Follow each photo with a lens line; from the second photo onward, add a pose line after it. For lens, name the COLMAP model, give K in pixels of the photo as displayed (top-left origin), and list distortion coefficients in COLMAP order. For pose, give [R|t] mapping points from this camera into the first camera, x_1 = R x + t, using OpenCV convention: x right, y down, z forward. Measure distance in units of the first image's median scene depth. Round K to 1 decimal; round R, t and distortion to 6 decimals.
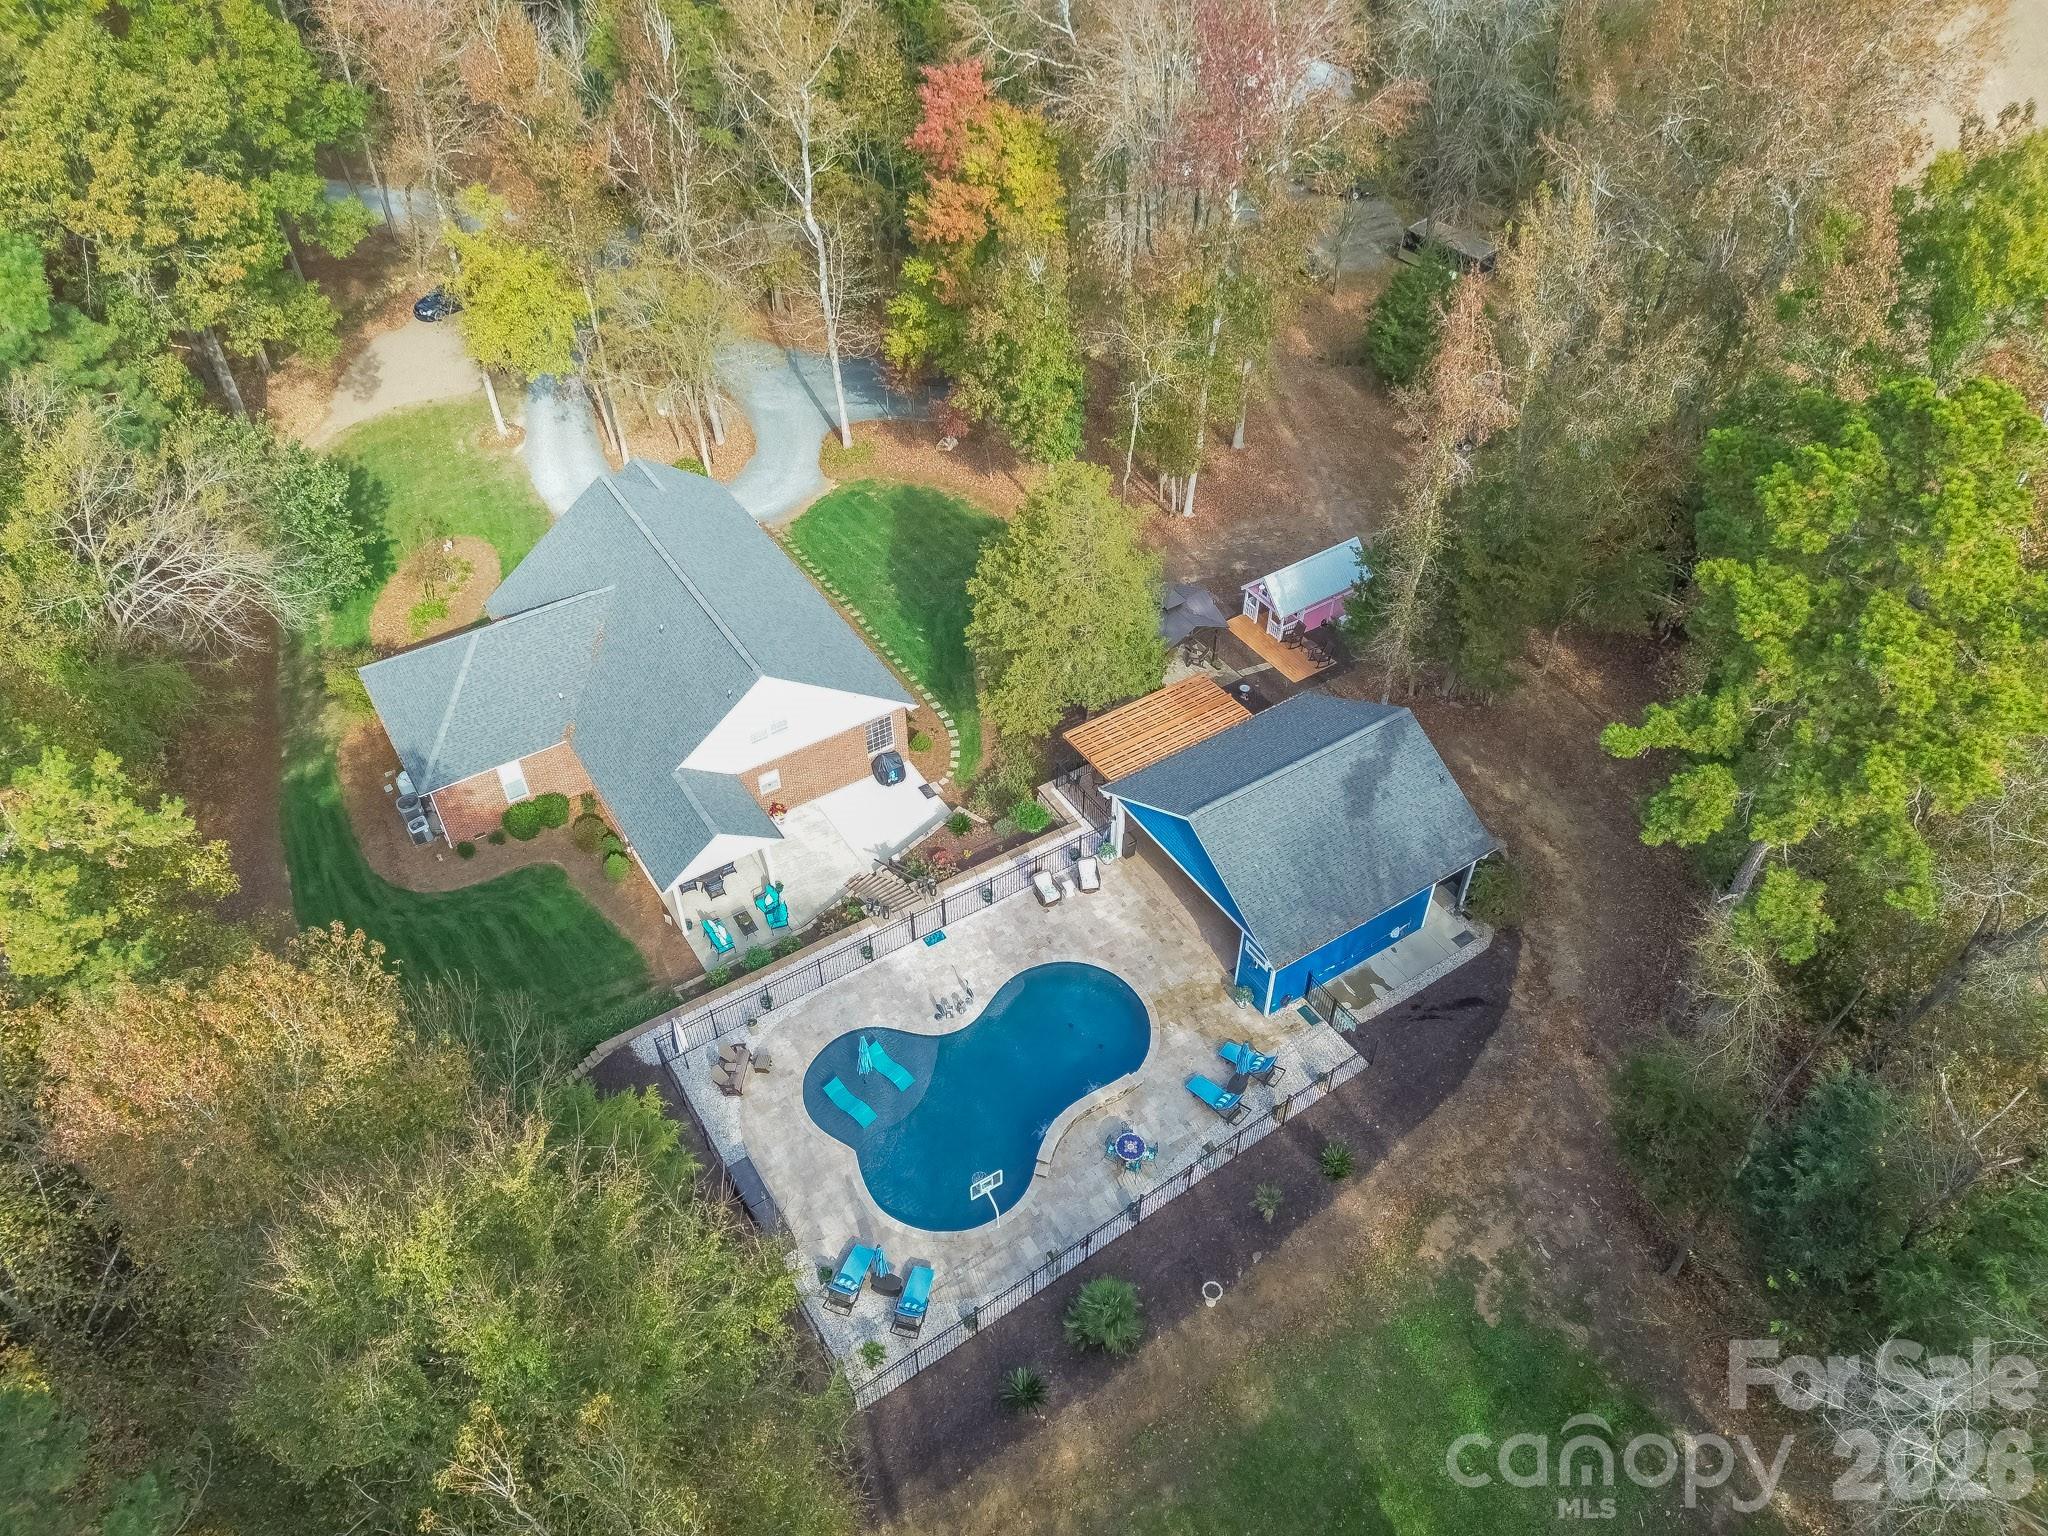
lens RADIAL K [[1410.0, 0, 1024.0], [0, 1410.0, 768.0], [0, 0, 1]] dist [0.071103, 0.000519]
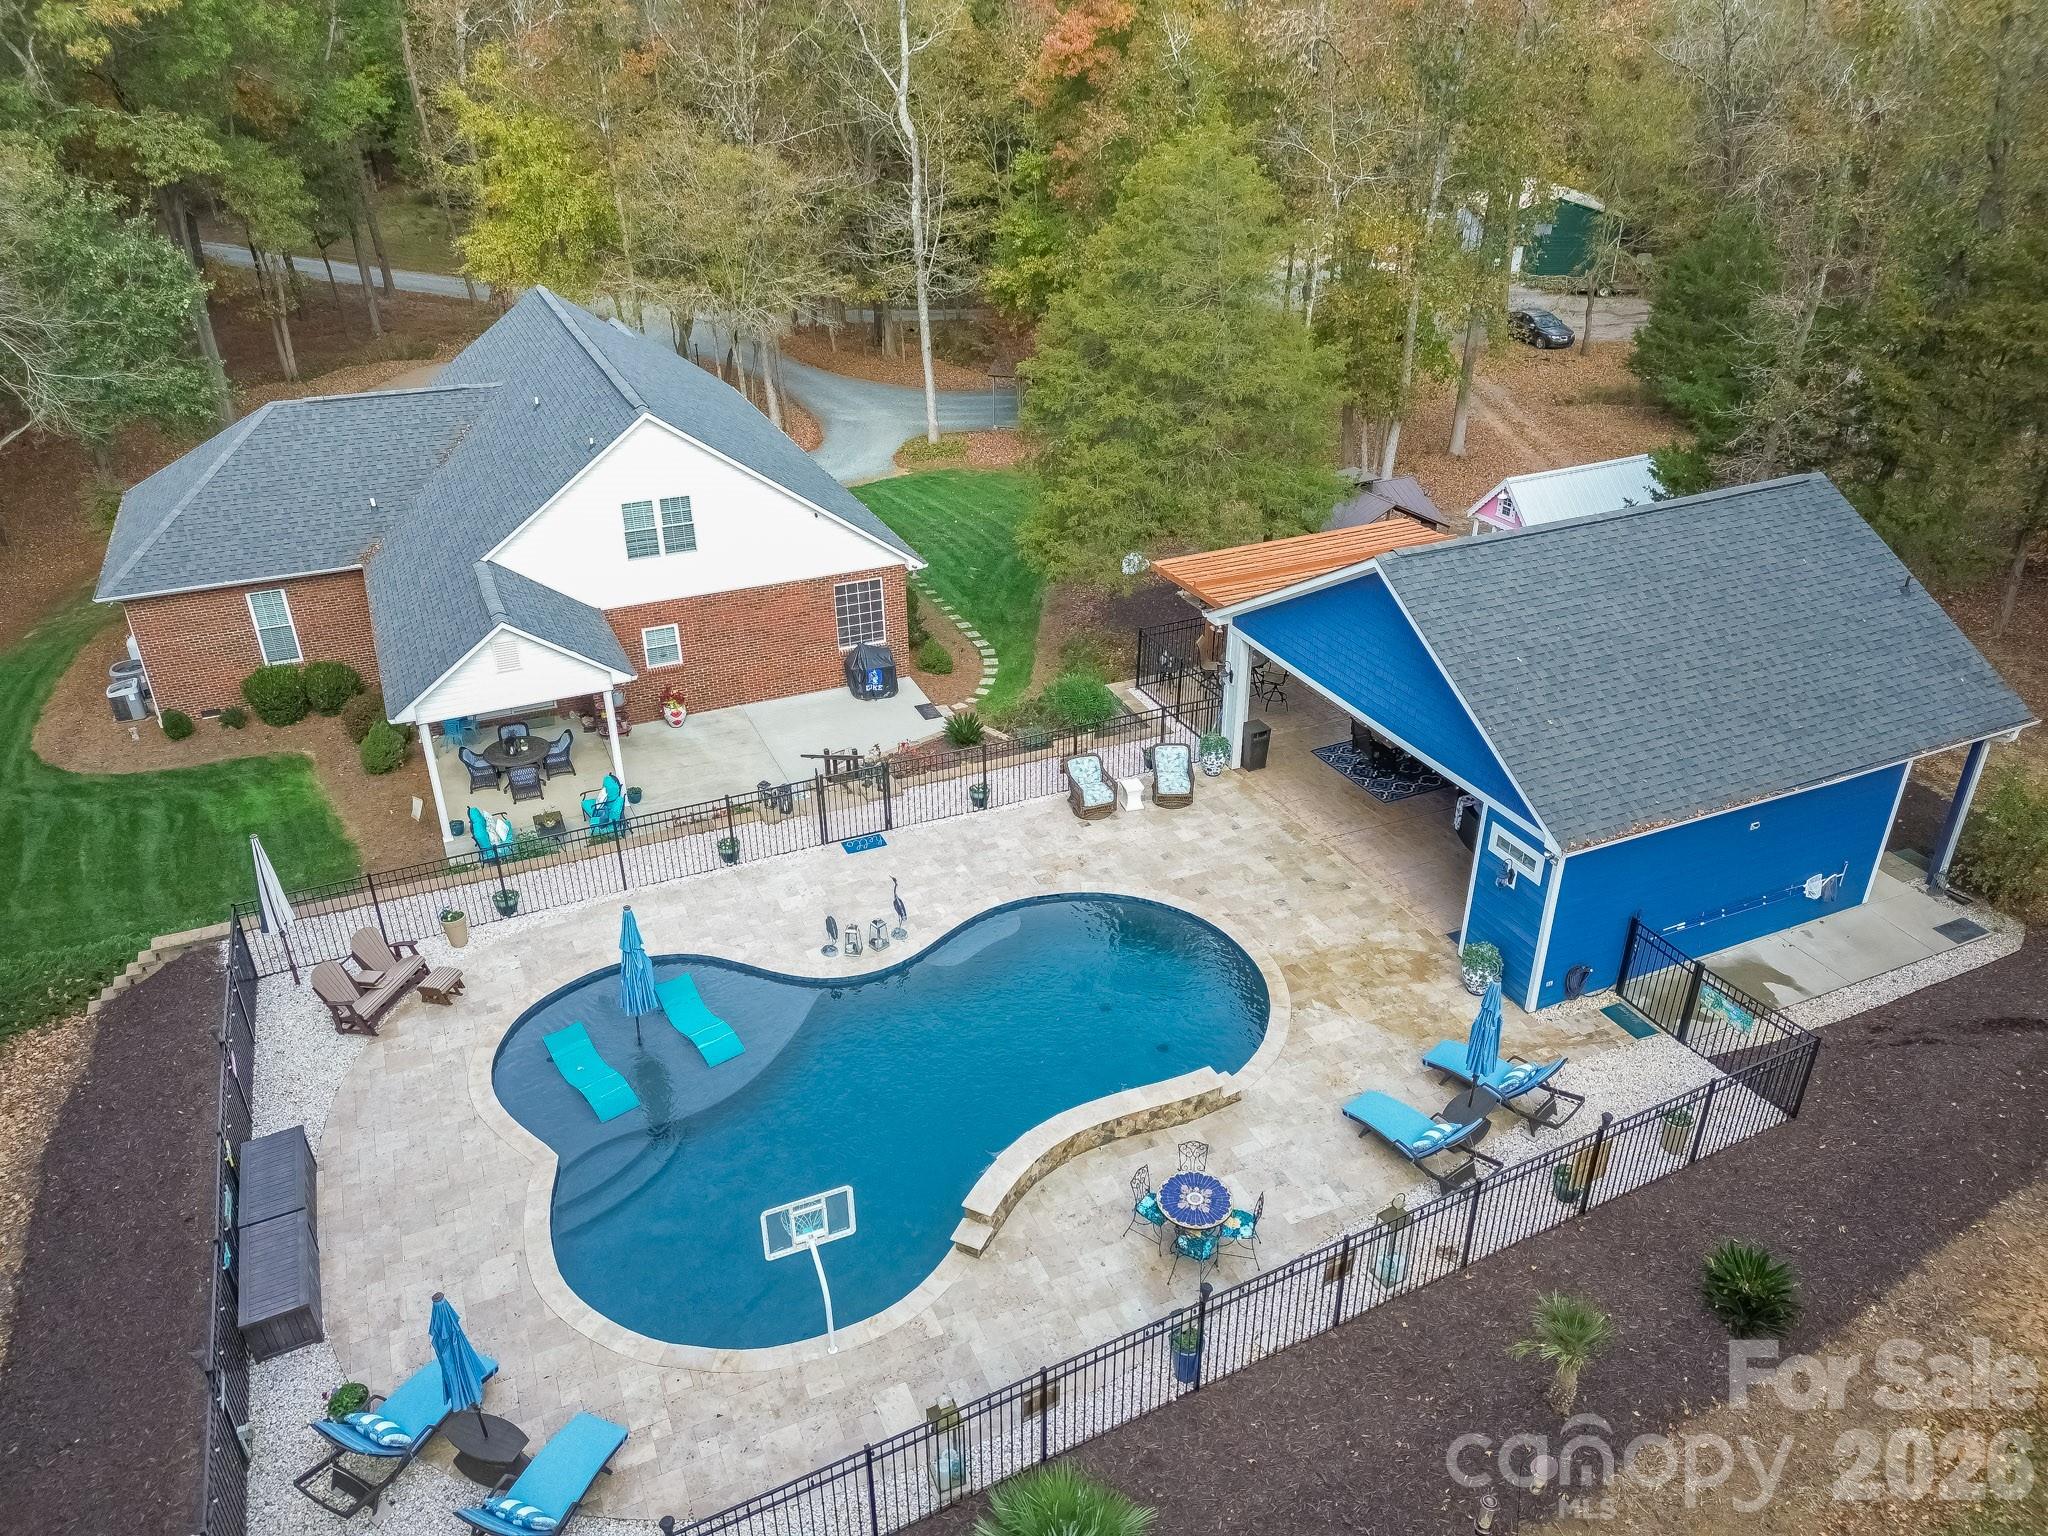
lens RADIAL K [[1444.1, 0, 1024.0], [0, 1444.1, 768.0], [0, 0, 1]] dist [0.029743, -0.001504]
pose [[0.989174, 0.069475, -0.129258, 0.064470], [-0.100423, 0.962755, -0.251034, 0.230345], [0.107004, 0.261297, 0.959309, 0.509982]]
